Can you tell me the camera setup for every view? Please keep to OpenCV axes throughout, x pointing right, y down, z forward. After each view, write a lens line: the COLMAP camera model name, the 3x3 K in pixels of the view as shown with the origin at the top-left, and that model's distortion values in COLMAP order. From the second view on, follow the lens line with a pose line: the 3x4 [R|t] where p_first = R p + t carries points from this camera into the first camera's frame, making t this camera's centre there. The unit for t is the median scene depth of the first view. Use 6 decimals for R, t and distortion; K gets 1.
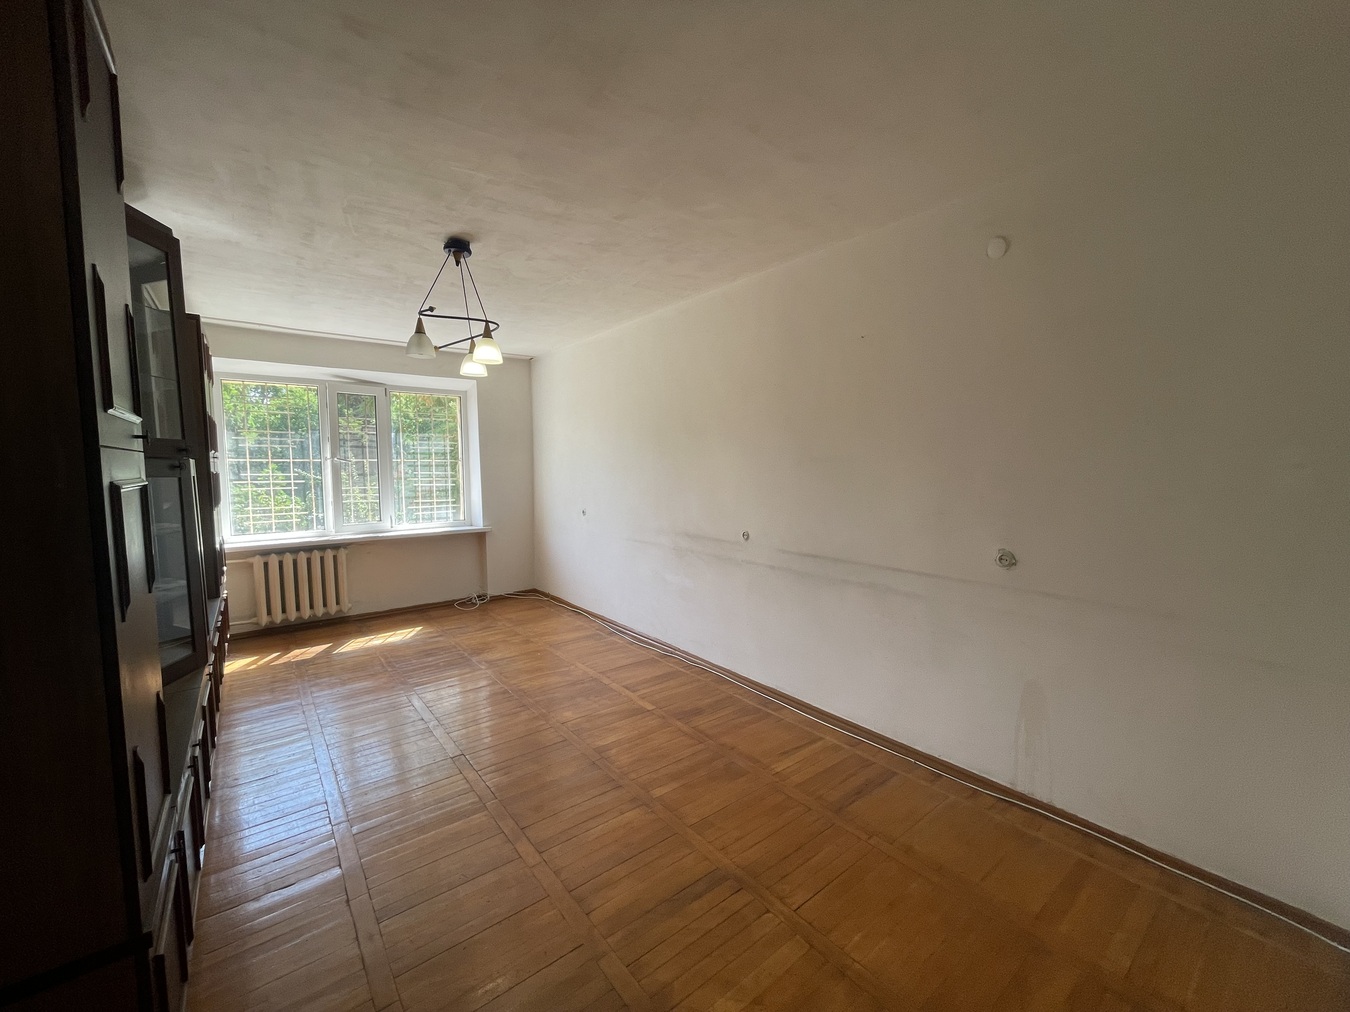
lens RADIAL K [[543.3, 0, 674.7], [0, 543.3, 499.3], [0, 0, 1]] dist [-0.000487, -0.000062]
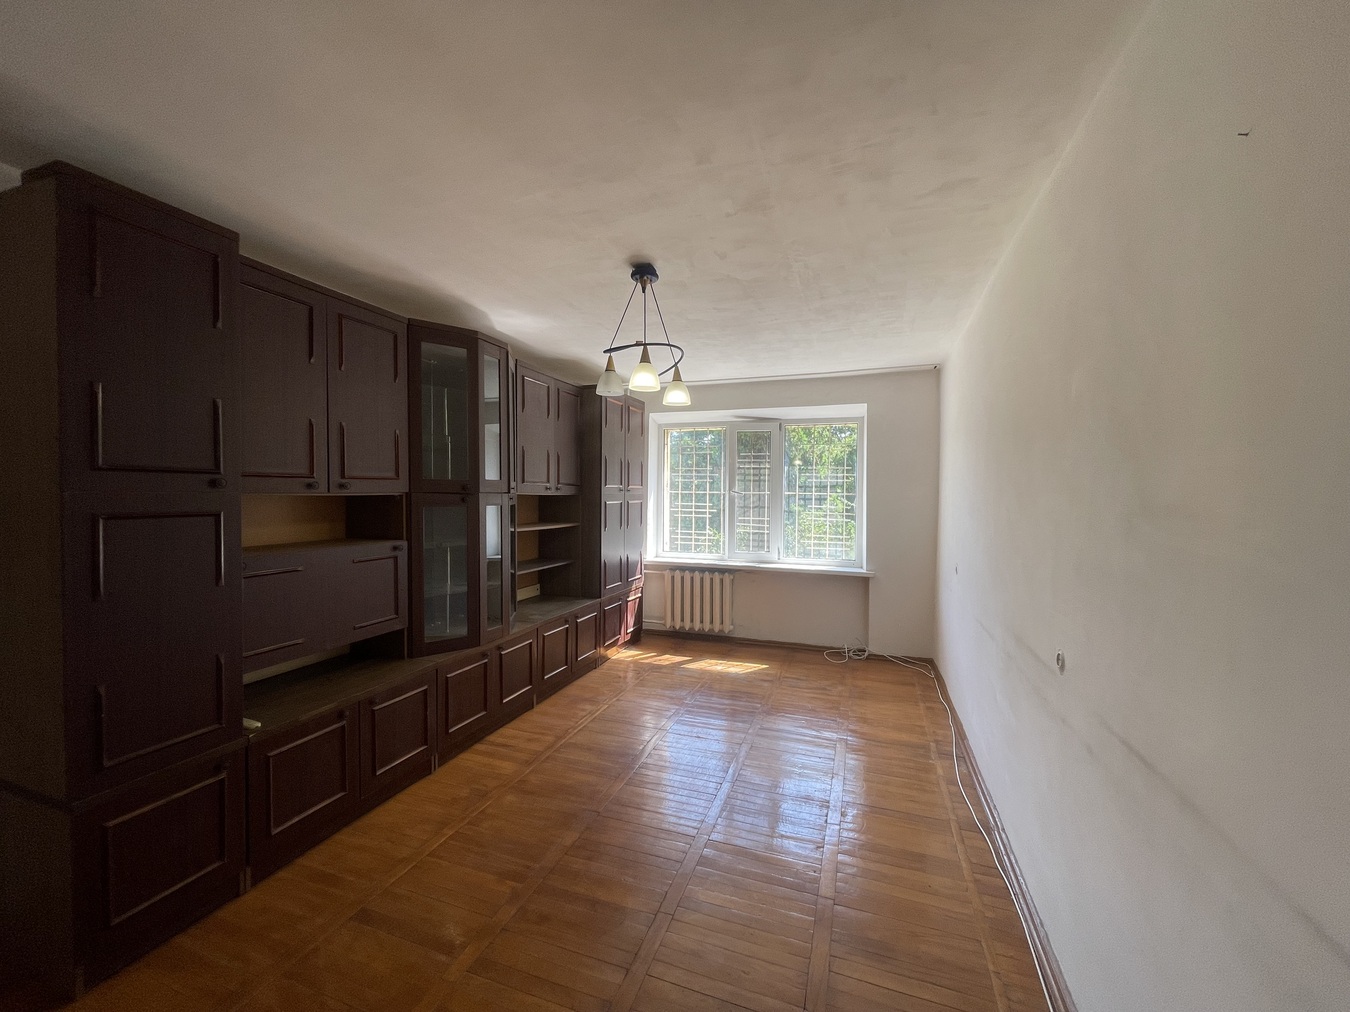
lens RADIAL K [[543.3, 0, 674.7], [0, 543.3, 499.3], [0, 0, 1]] dist [-0.000487, -0.000062]
pose [[0.533337, 0.021863, -0.845620, 0.256446], [-0.069641, 0.997407, -0.018136, -0.031585], [0.843031, 0.068562, 0.533477, 0.326971]]
